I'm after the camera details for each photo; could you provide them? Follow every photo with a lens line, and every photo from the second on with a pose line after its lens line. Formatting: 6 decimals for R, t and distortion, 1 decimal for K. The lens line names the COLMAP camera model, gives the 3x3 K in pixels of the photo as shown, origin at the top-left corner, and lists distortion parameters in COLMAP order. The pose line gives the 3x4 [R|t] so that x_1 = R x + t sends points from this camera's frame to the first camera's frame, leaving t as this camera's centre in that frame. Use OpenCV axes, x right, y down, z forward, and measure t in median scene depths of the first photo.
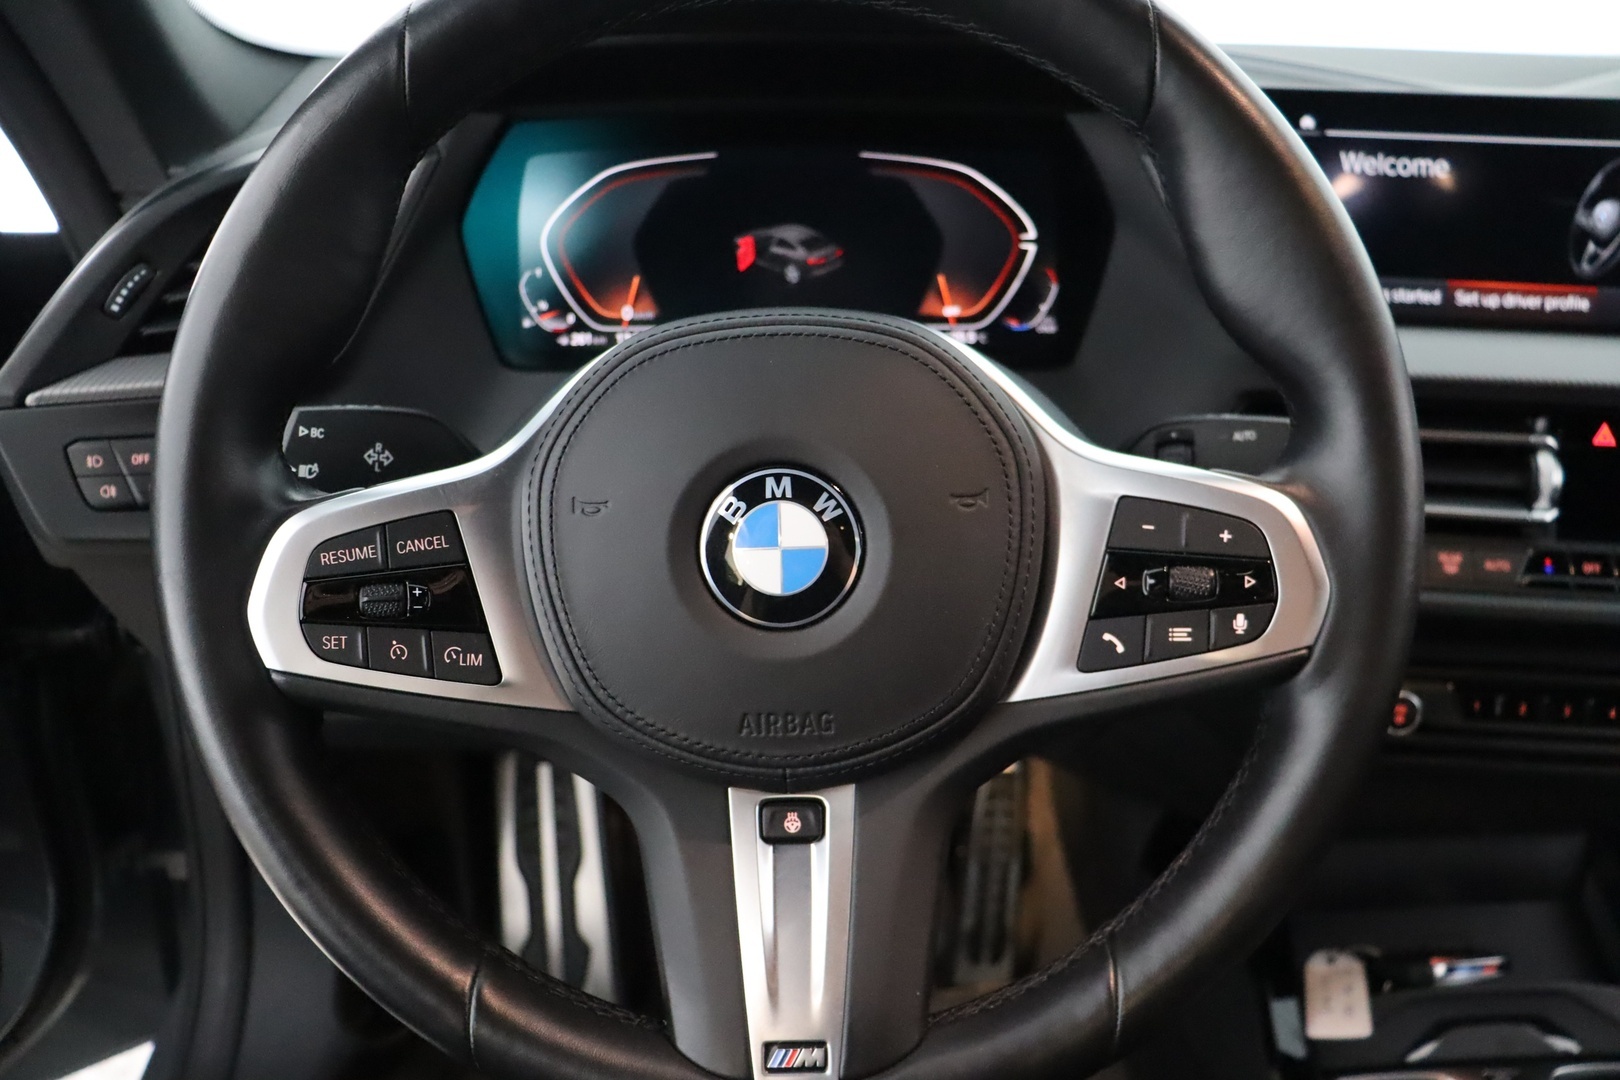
lens RADIAL K [[1288.2, 0, 810.0], [0, 1288.2, 540.0], [0, 0, 1]] dist [-0.178005, 0.173834]
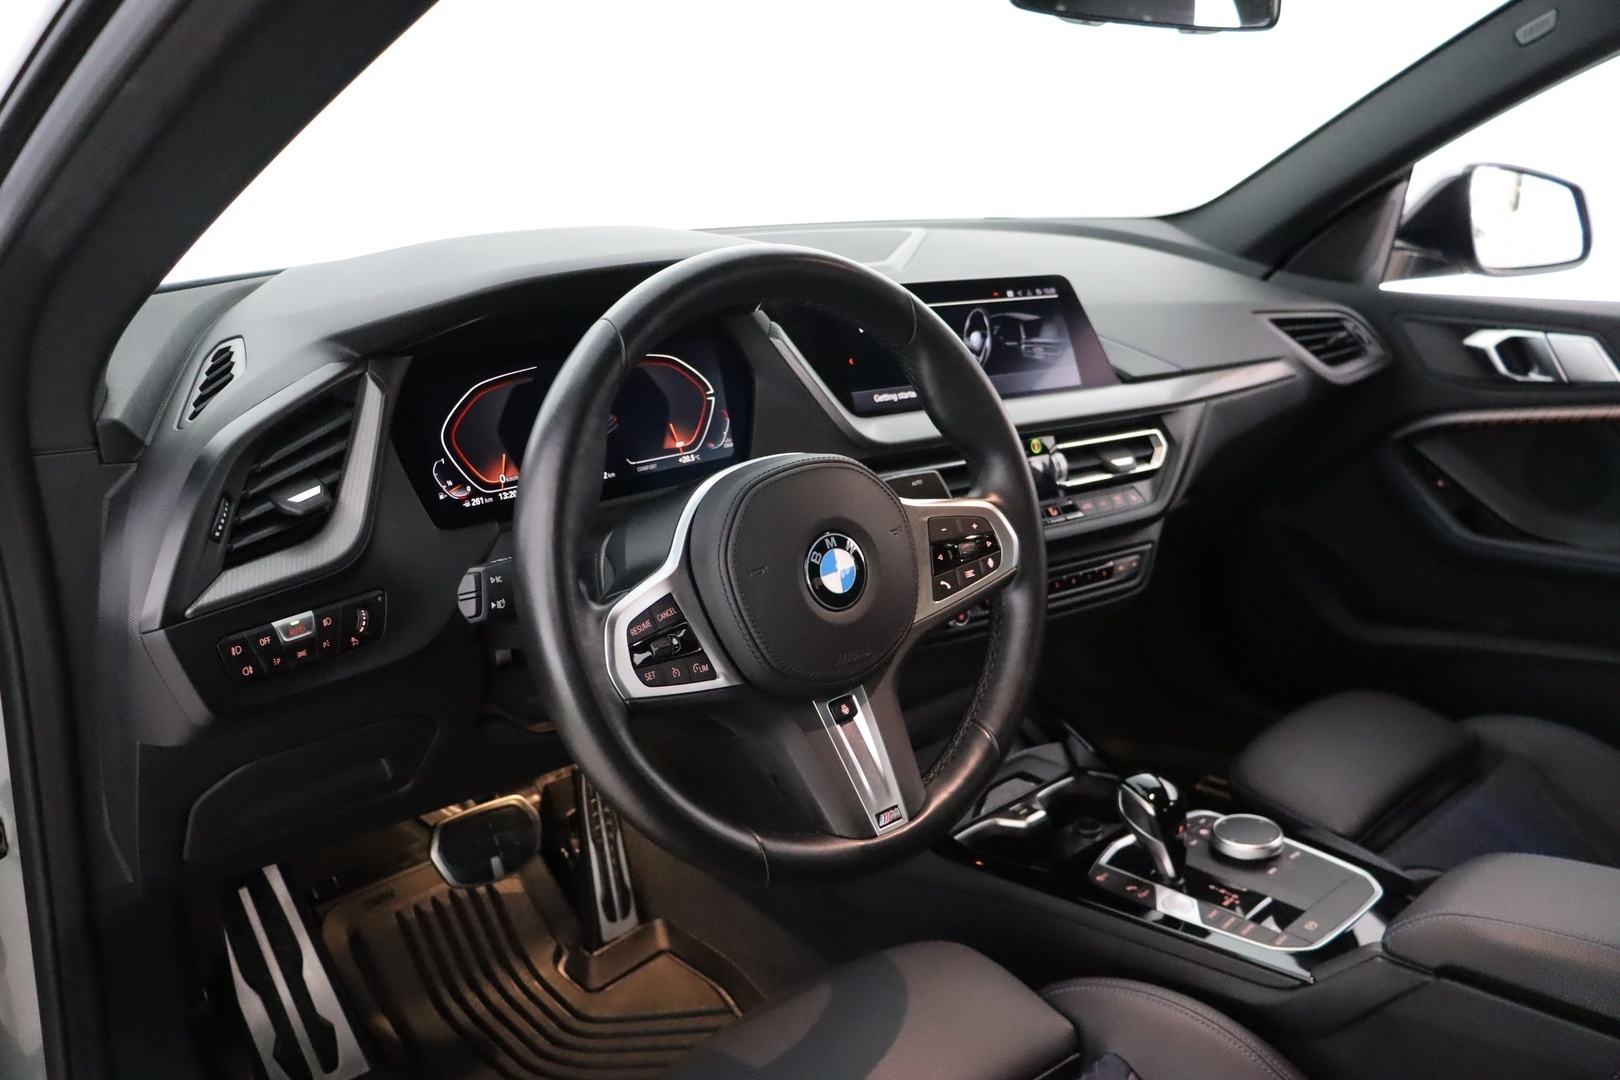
lens RADIAL K [[1288.2, 0, 810.0], [0, 1288.2, 540.0], [0, 0, 1]] dist [-0.178005, 0.173834]
pose [[0.768769, -0.194423, 0.609257, -0.786505], [0.229944, 0.972991, 0.020349, -0.056803], [-0.596758, 0.124452, 0.792712, -0.377109]]
